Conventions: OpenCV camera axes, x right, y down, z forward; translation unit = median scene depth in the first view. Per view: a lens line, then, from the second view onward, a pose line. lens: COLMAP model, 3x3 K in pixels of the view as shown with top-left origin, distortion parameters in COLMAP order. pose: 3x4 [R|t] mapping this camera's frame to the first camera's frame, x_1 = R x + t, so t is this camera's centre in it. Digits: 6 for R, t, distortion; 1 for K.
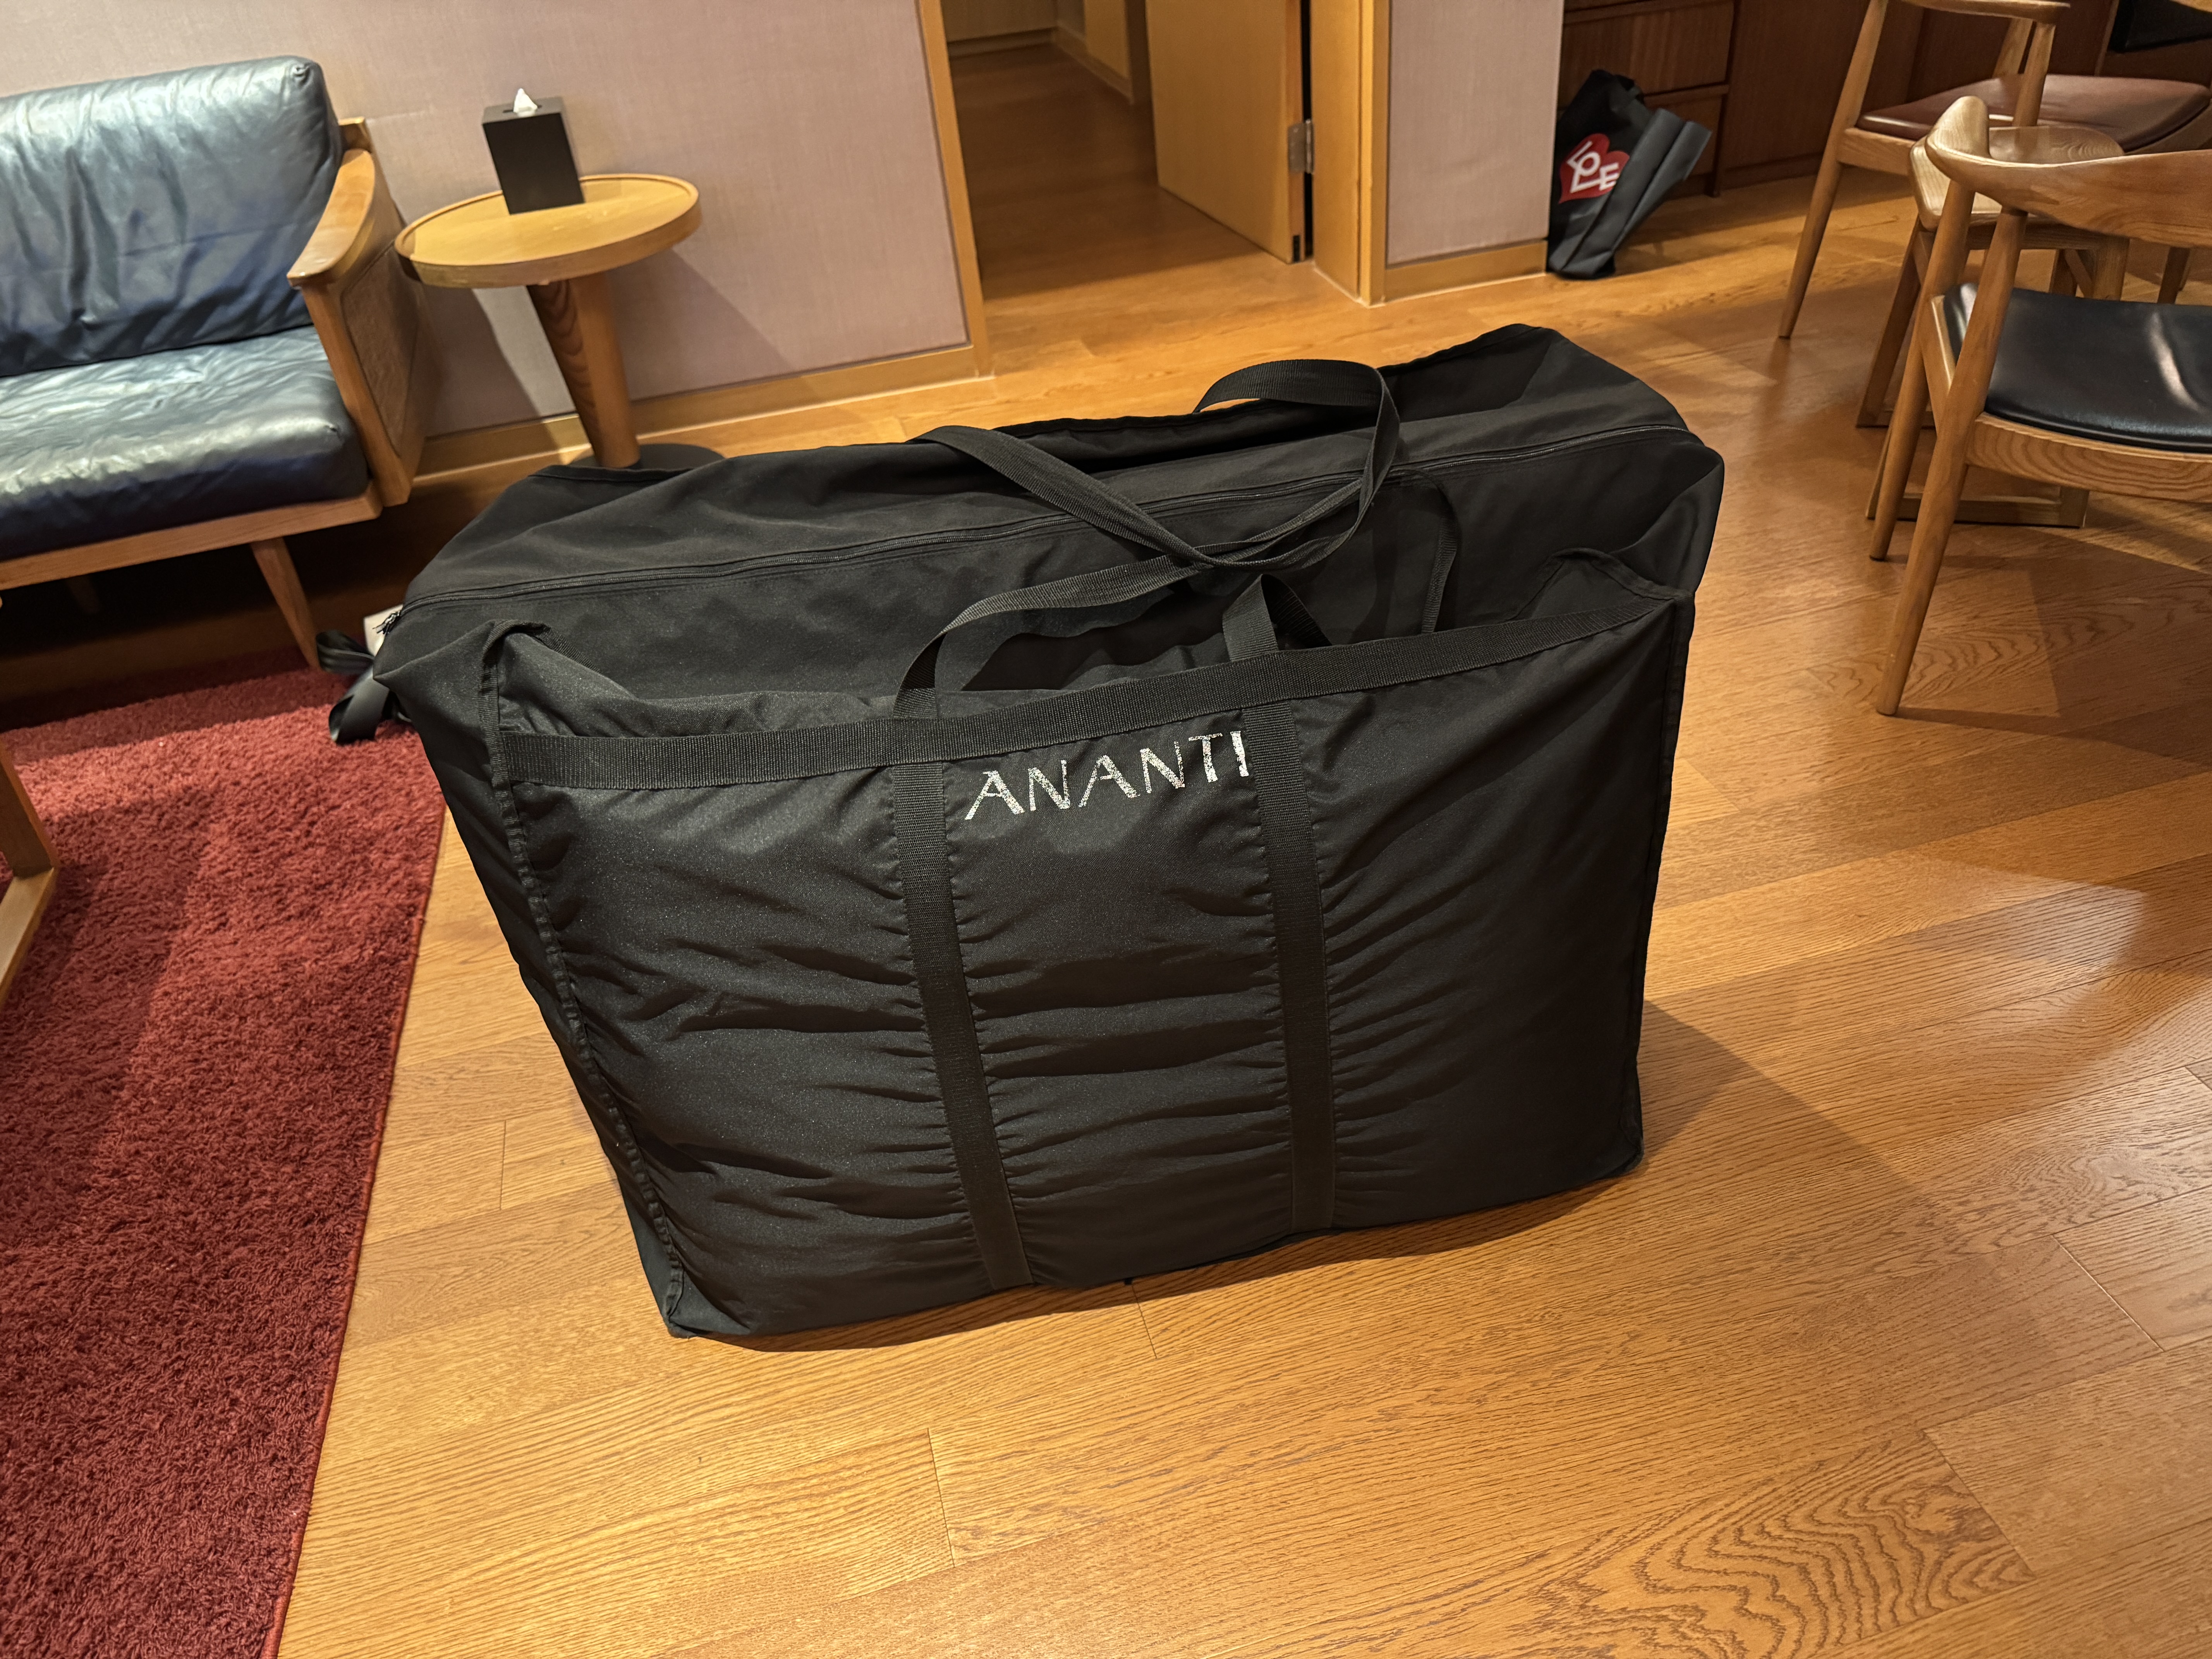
lens RADIAL K [[1508.2, 0, 1103.7], [0, 1508.2, 826.6], [0, 0, 1]] dist [0.018931, -0.023400]
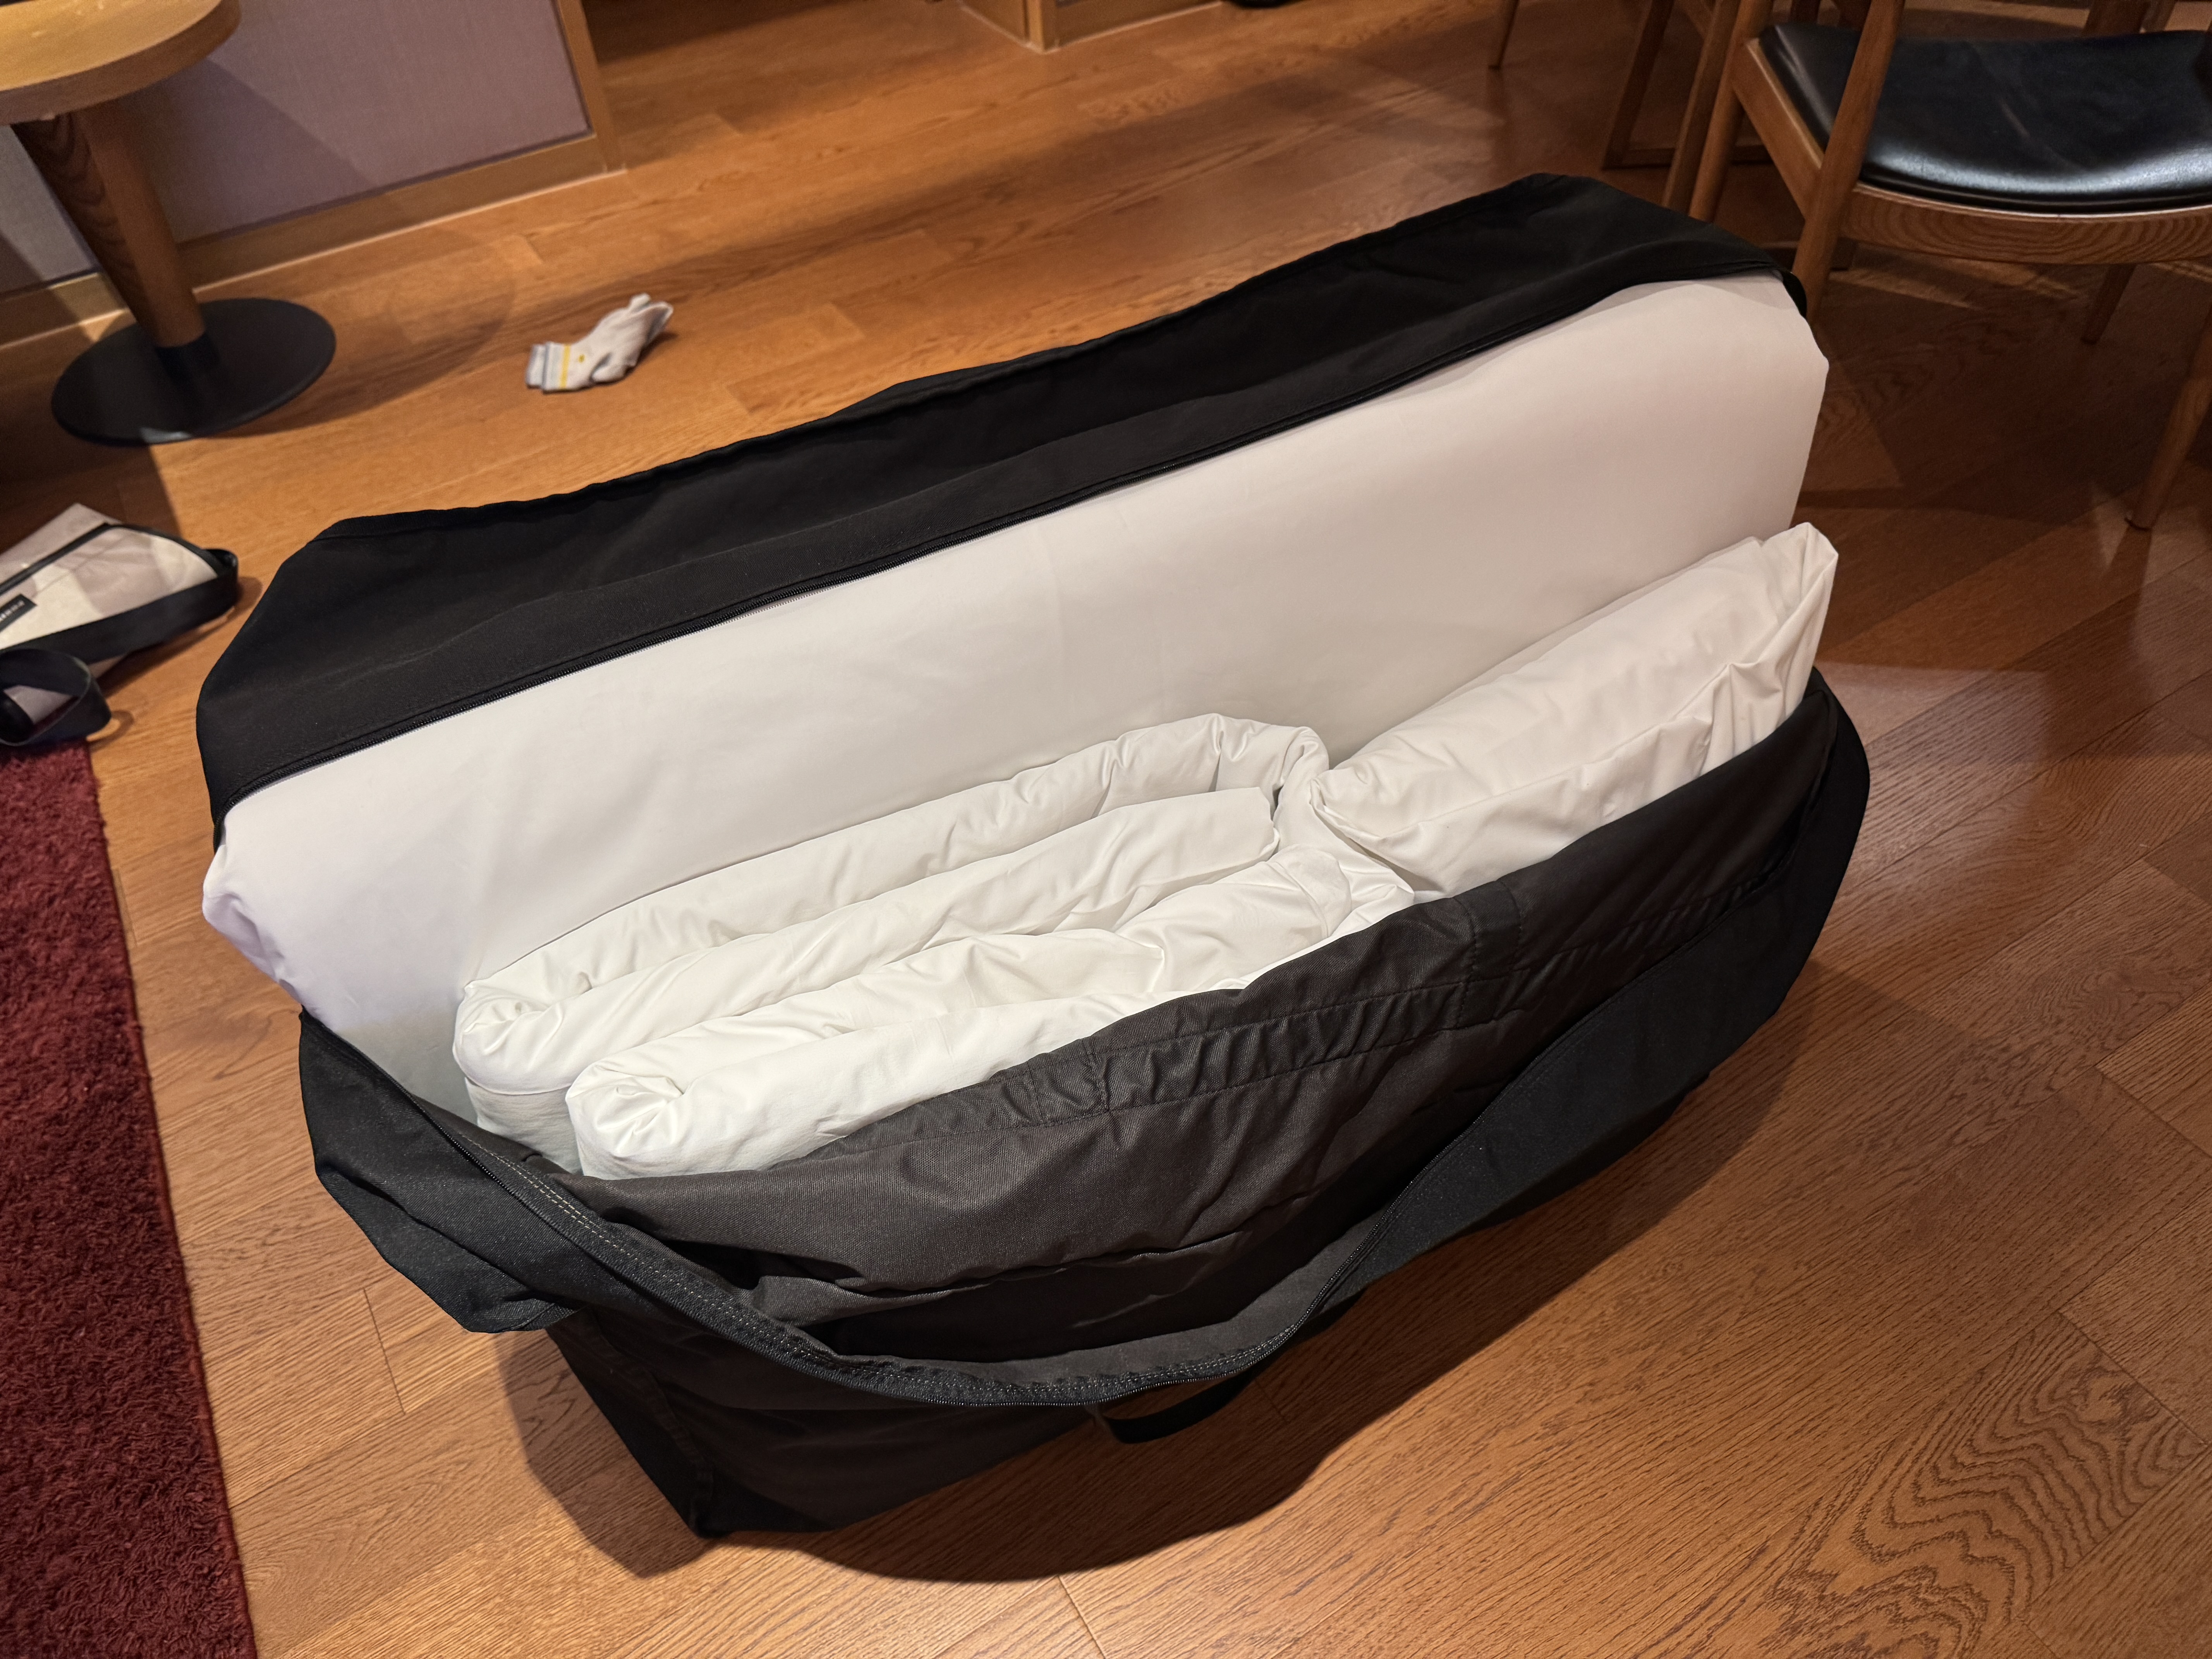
lens RADIAL K [[1508.2, 0, 1128.3], [0, 1508.2, 829.5], [0, 0, 1]] dist [0.018931, -0.023400]
pose [[0.956049, -0.181192, 0.230522, -0.154419], [0.141278, 0.973593, 0.179323, -0.124972], [-0.256926, -0.138874, 0.956401, 0.177349]]
